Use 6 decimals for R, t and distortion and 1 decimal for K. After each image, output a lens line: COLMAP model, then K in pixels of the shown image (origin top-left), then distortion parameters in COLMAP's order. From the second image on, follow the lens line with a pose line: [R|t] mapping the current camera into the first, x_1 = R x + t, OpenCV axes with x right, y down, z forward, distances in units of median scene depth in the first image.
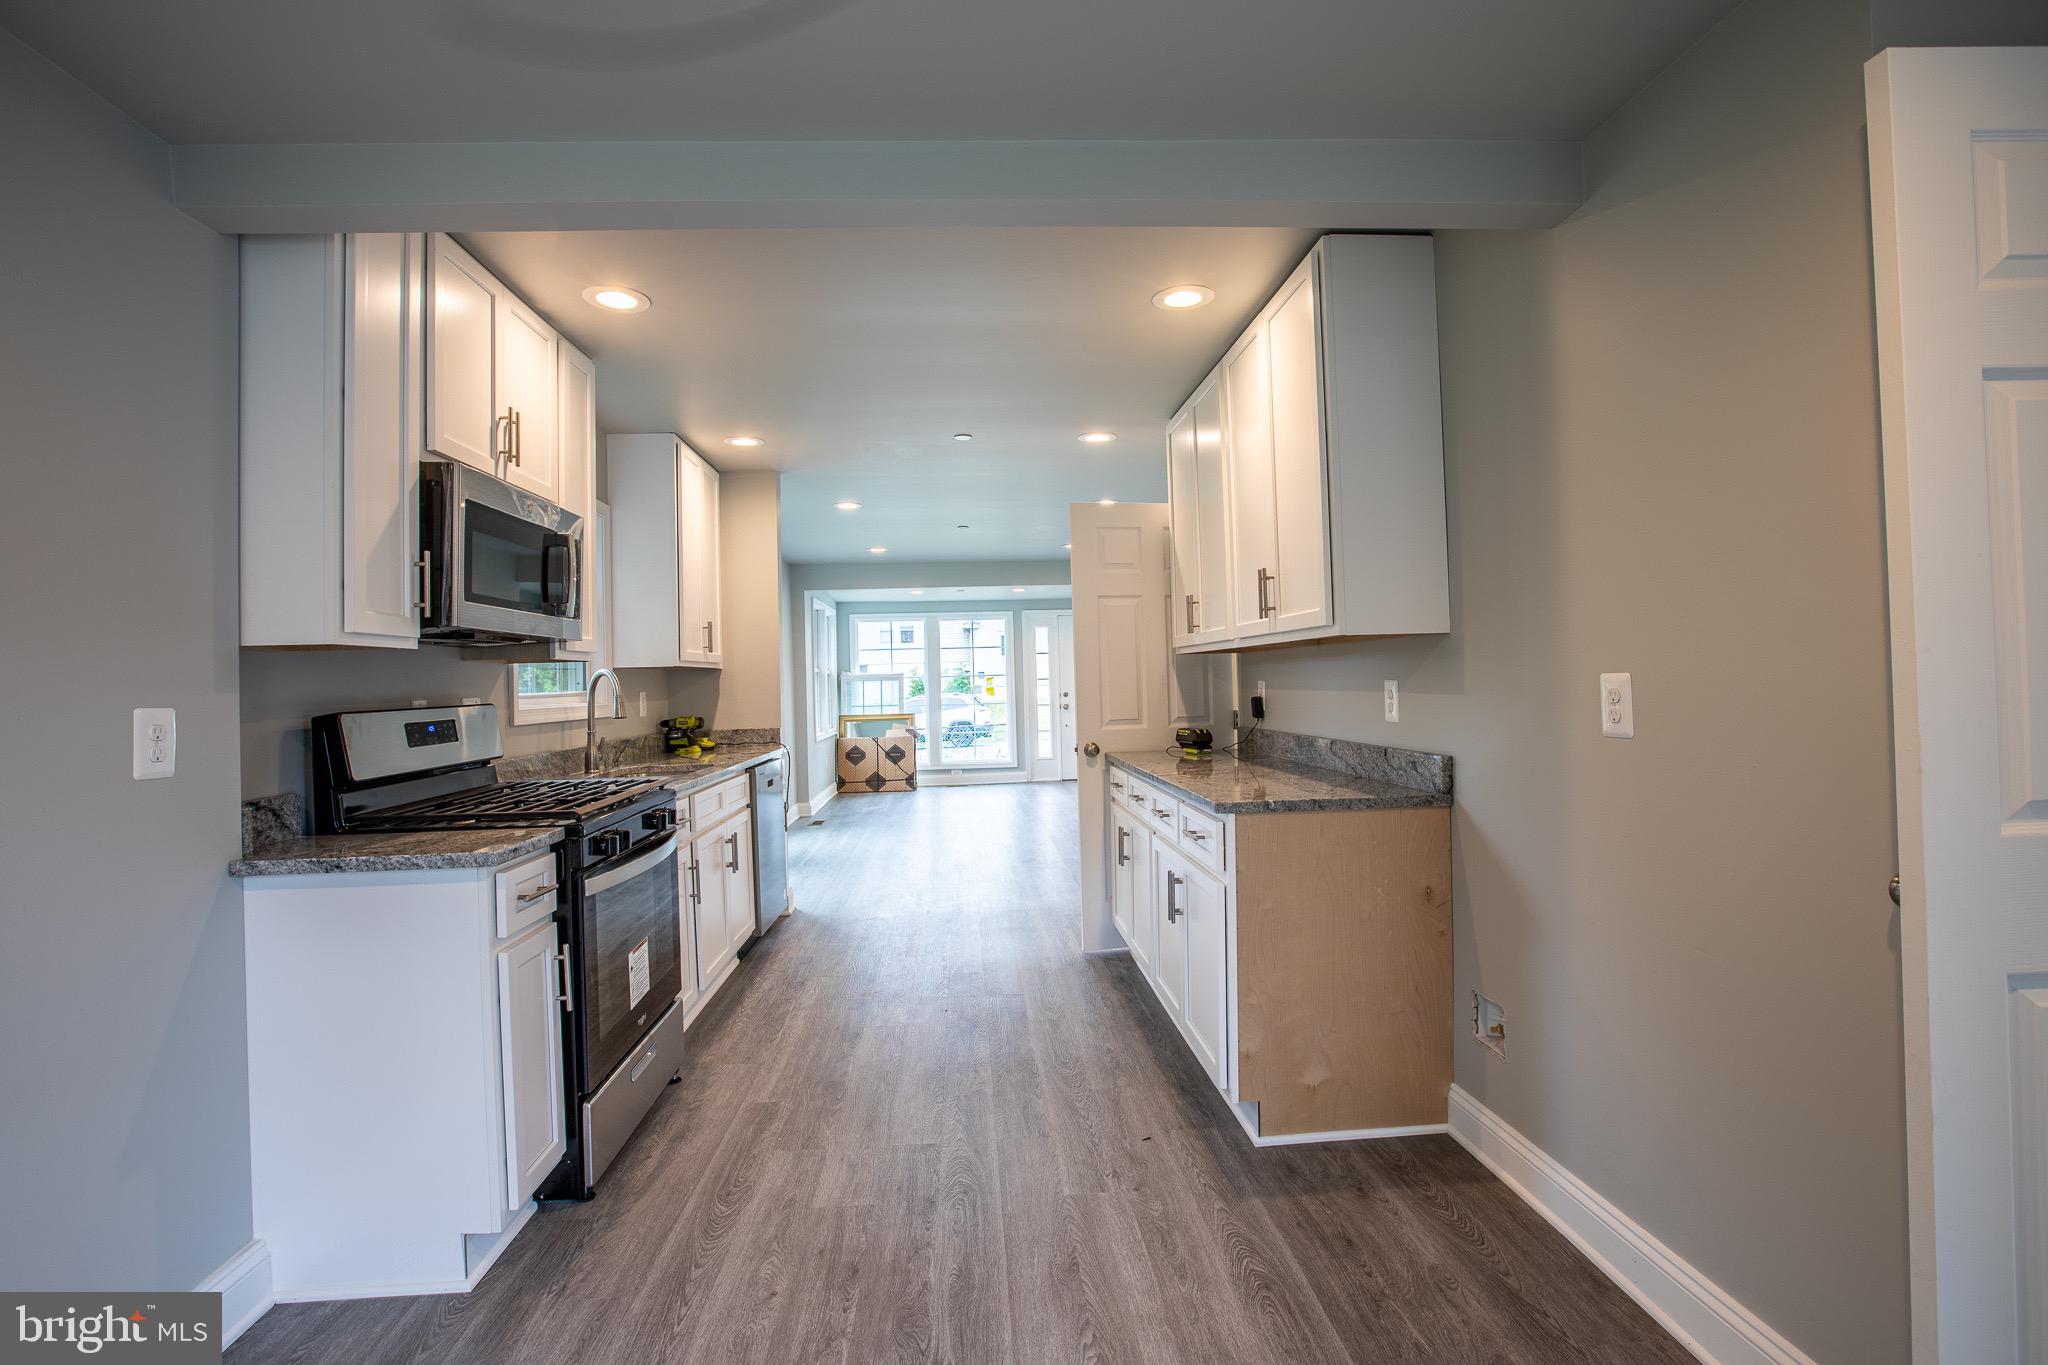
lens RADIAL K [[935.8, 0, 1011.2], [0, 935.8, 672.1], [0, 0, 1]] dist [-0.050640, 0.014125]
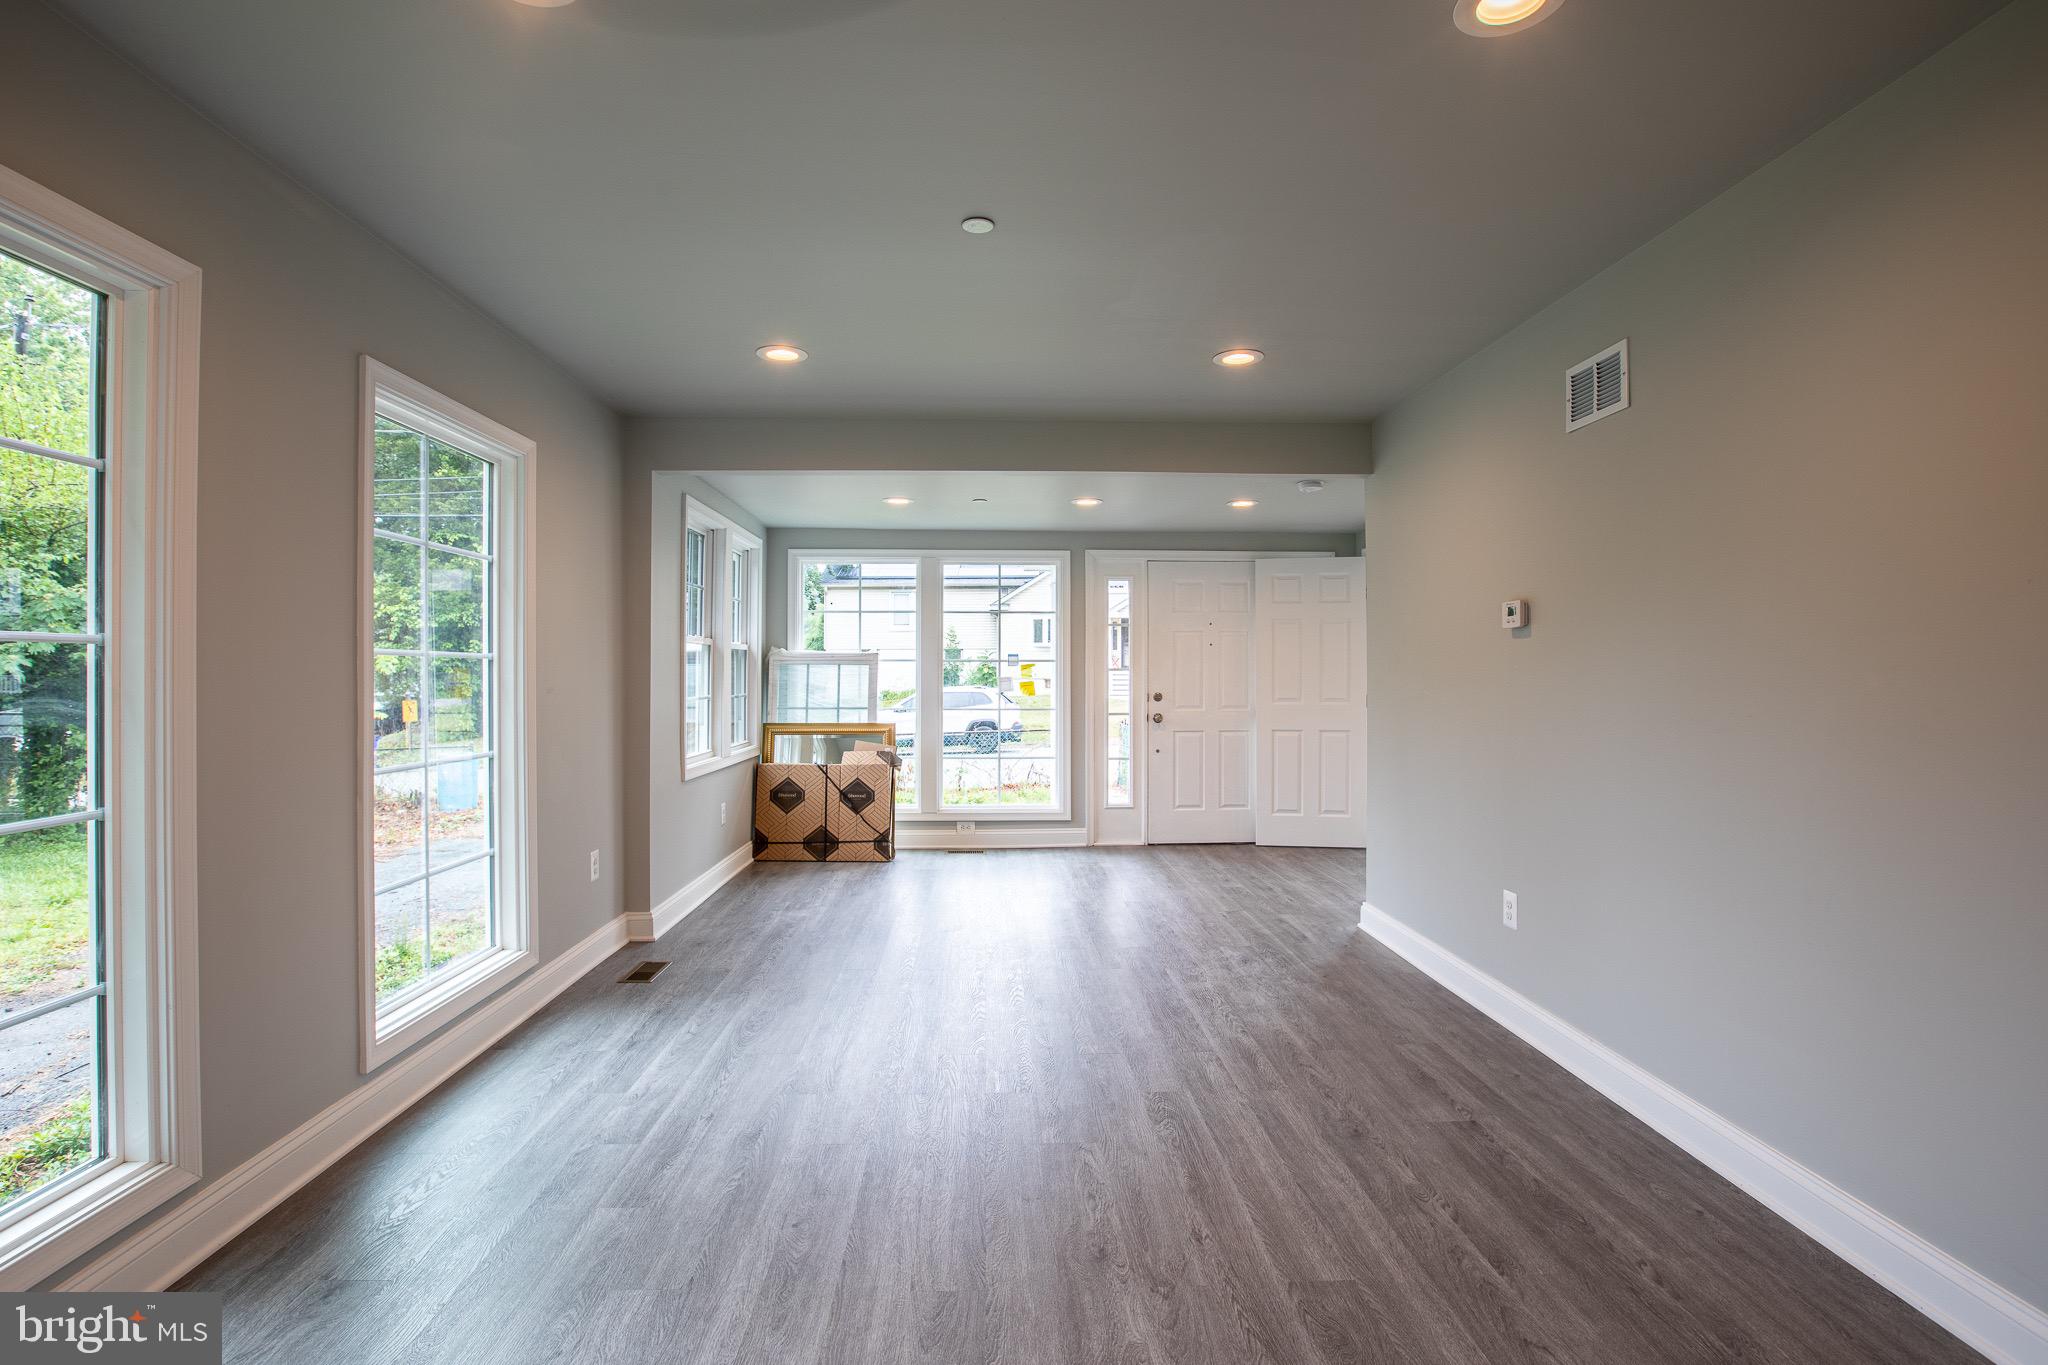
lens RADIAL K [[935.8, 0, 1011.2], [0, 935.8, 672.1], [0, 0, 1]] dist [-0.050640, 0.014125]
pose [[0.999250, 0.026453, -0.028289, -0.016794], [-0.026227, 0.999621, 0.008320, 0.006210], [0.028498, -0.007572, 0.999565, 0.430679]]
